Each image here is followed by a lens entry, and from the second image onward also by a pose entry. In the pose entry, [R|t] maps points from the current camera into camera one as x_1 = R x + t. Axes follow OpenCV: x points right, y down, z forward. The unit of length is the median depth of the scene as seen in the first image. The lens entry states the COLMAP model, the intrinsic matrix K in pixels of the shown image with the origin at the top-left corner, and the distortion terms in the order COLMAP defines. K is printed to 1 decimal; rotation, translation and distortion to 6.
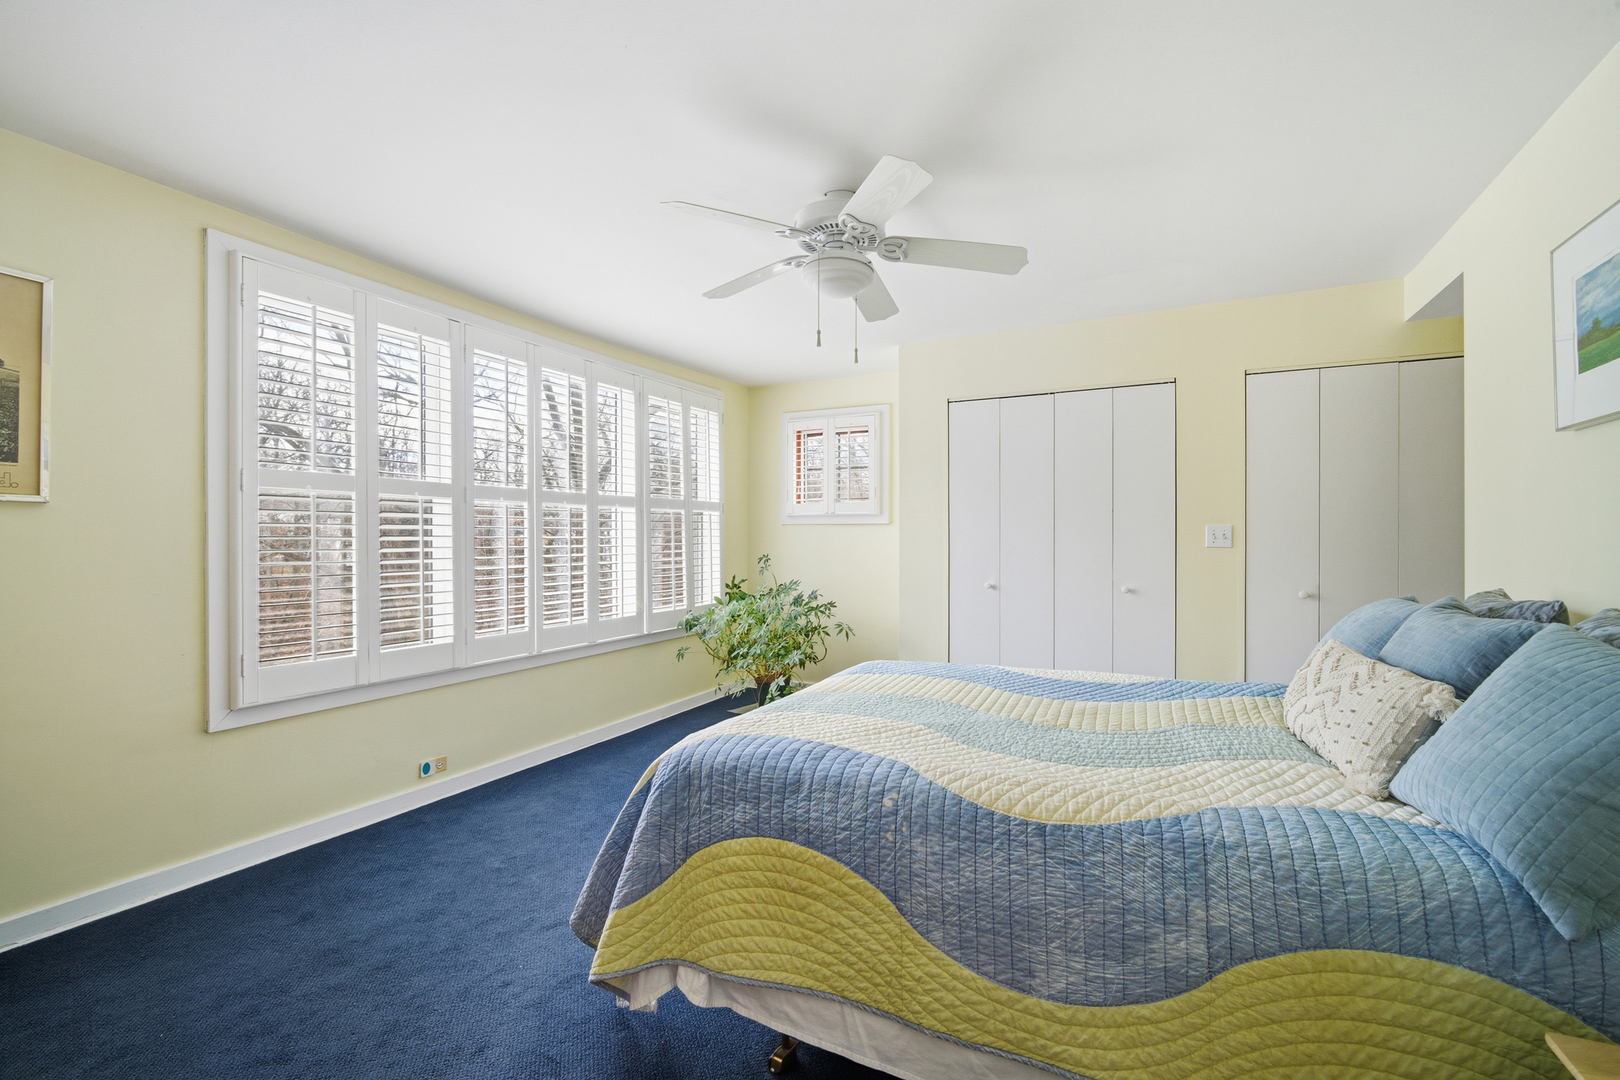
lens RADIAL K [[710.1, 0, 810.0], [0, 710.1, 540.0], [0, 0, 1]] dist [-0.002707, -0.000068]
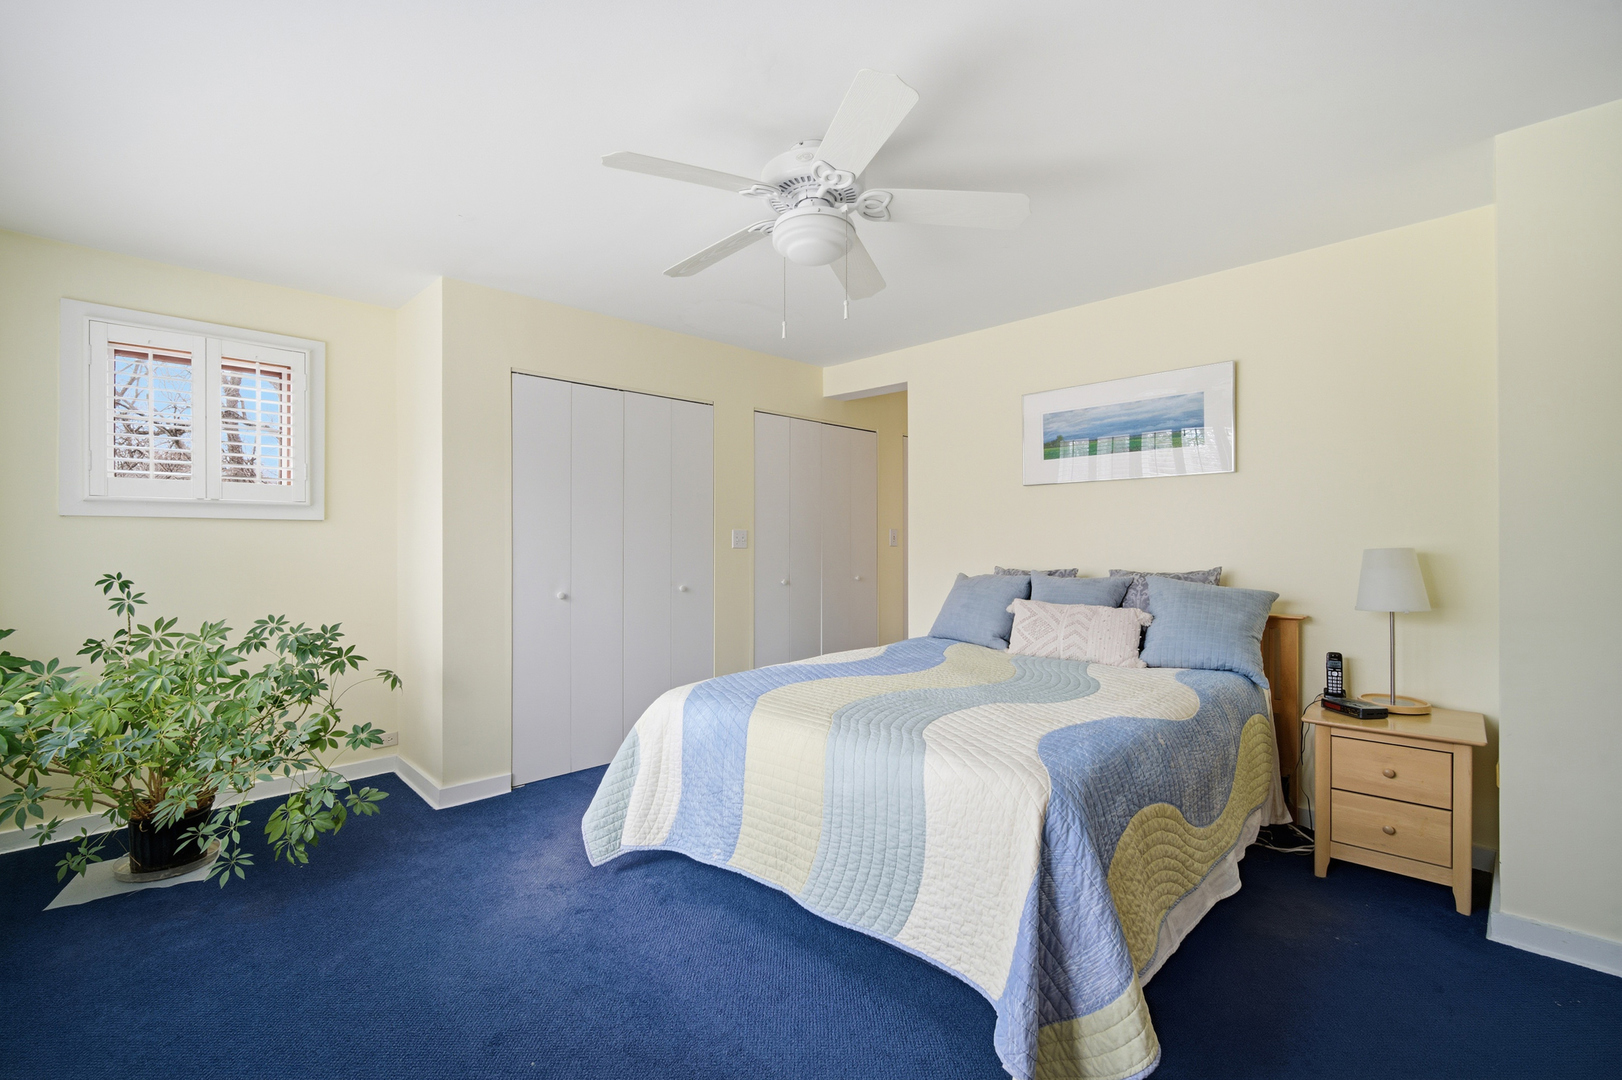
lens RADIAL K [[712.0, 0, 811.0], [0, 712.0, 540.0], [0, 0, 1]] dist [-0.002144, -0.000180]
pose [[0.300010, 0.001891, 0.953934, -0.528199], [0.007024, 0.999967, -0.004192, 0.001896], [-0.953910, 0.007958, 0.299986, 0.488714]]
